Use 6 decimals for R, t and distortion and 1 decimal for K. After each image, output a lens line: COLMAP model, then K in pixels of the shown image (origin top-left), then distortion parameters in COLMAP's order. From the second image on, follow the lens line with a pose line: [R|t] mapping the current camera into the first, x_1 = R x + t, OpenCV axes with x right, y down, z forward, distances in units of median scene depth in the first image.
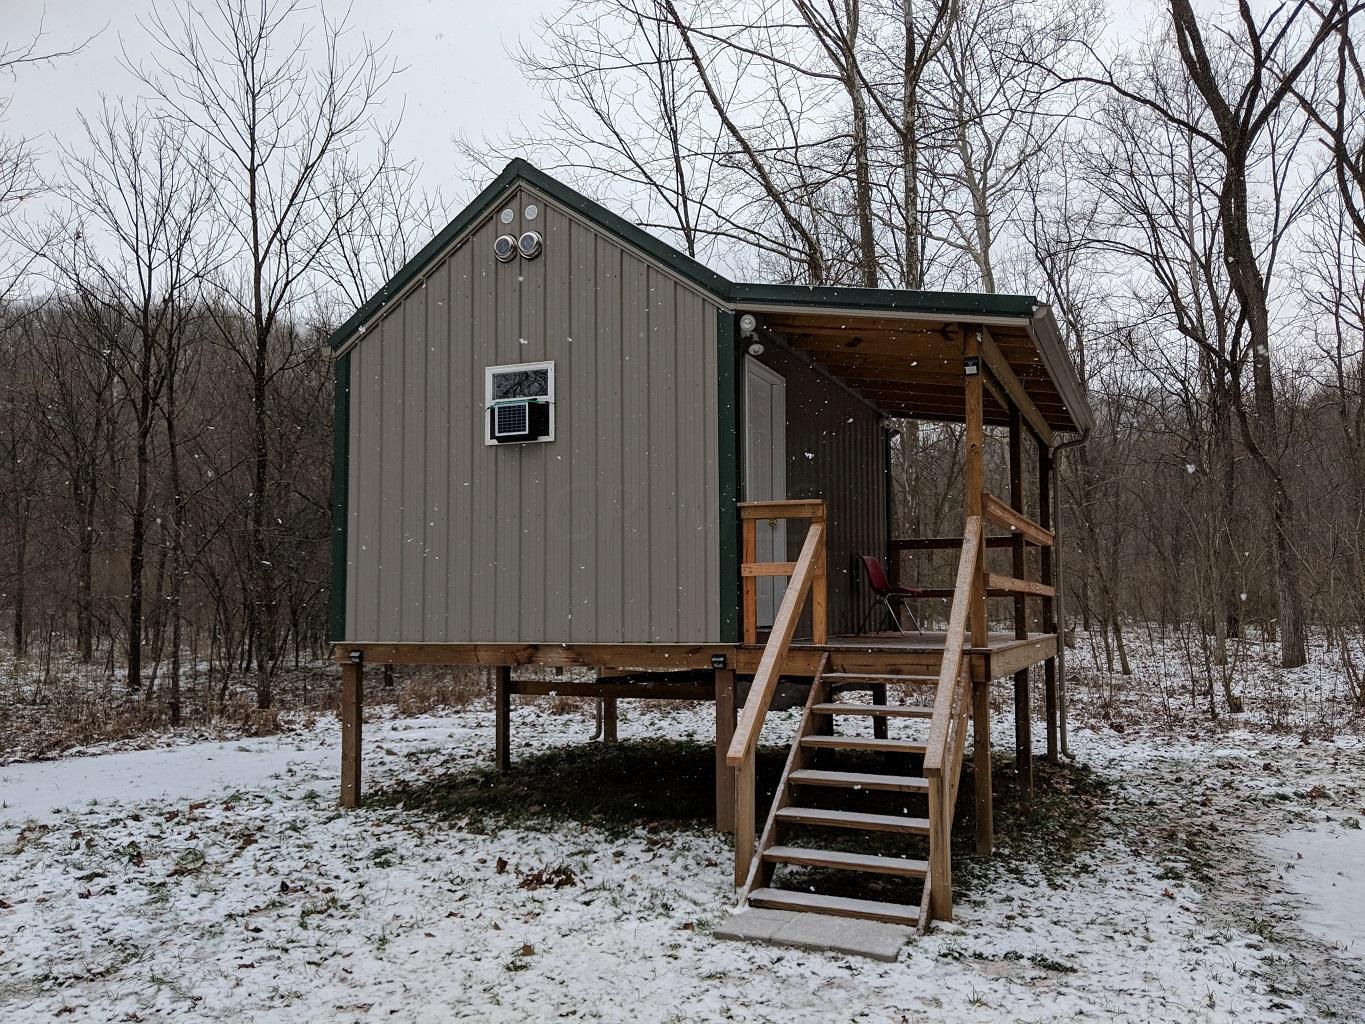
lens RADIAL K [[1083.3, 0, 684.6], [0, 1083.3, 546.5], [0, 0, 1]] dist [0.077961, -0.110643]
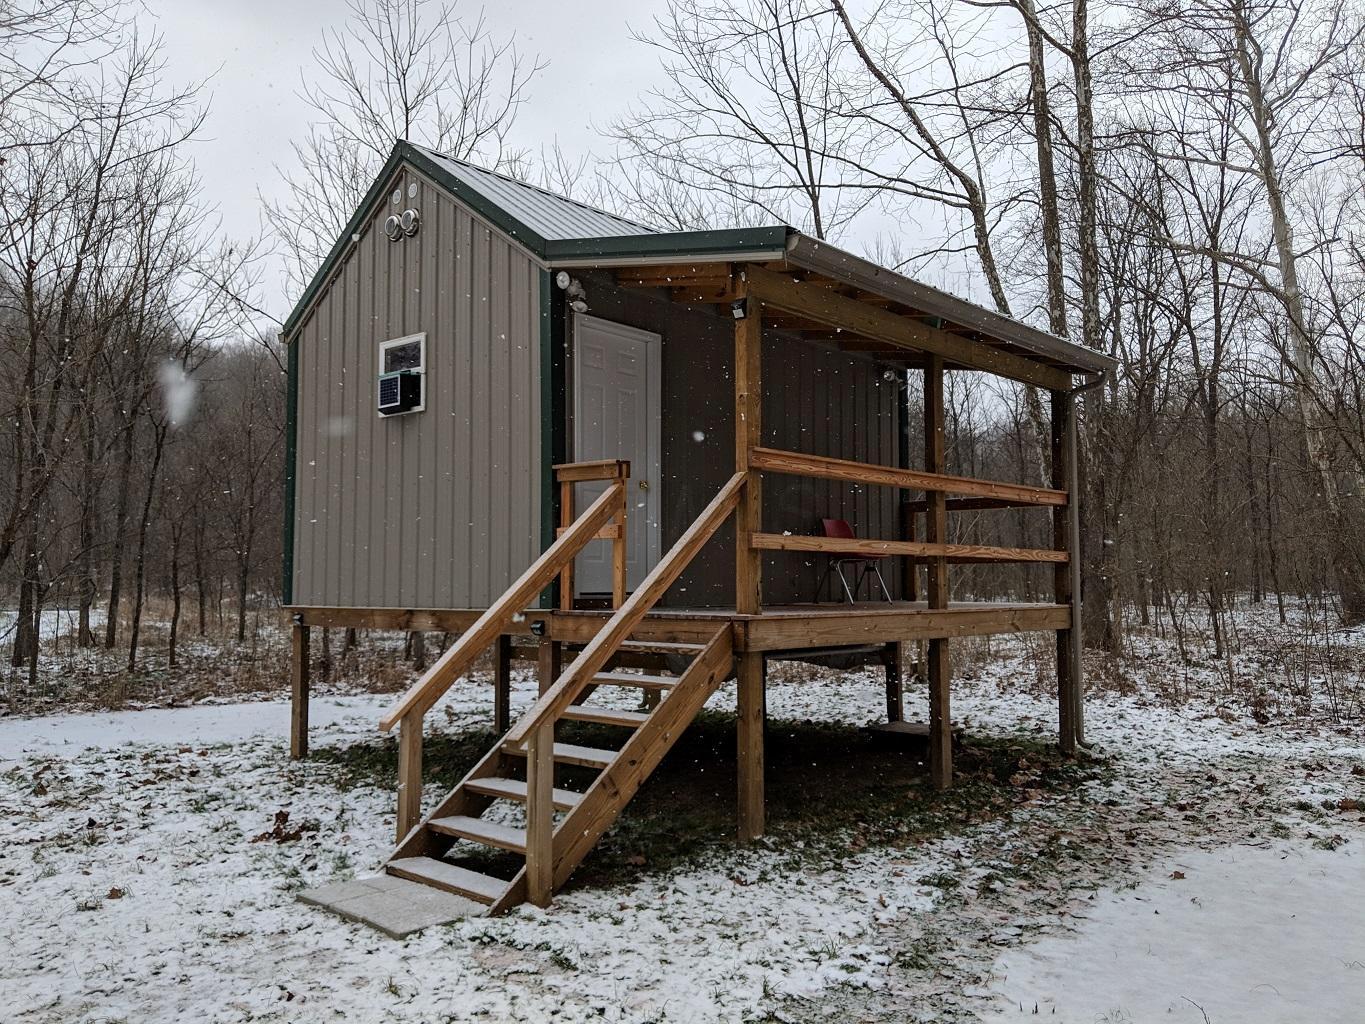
lens RADIAL K [[1081.6, 0, 673.9], [0, 1081.6, 512.3], [0, 0, 1]] dist [0.090570, -0.160499]
pose [[0.949983, -0.017762, -0.311795, 0.489525], [0.015658, 0.999835, -0.009251, 0.014047], [0.311908, 0.003907, 0.950104, 0.114750]]
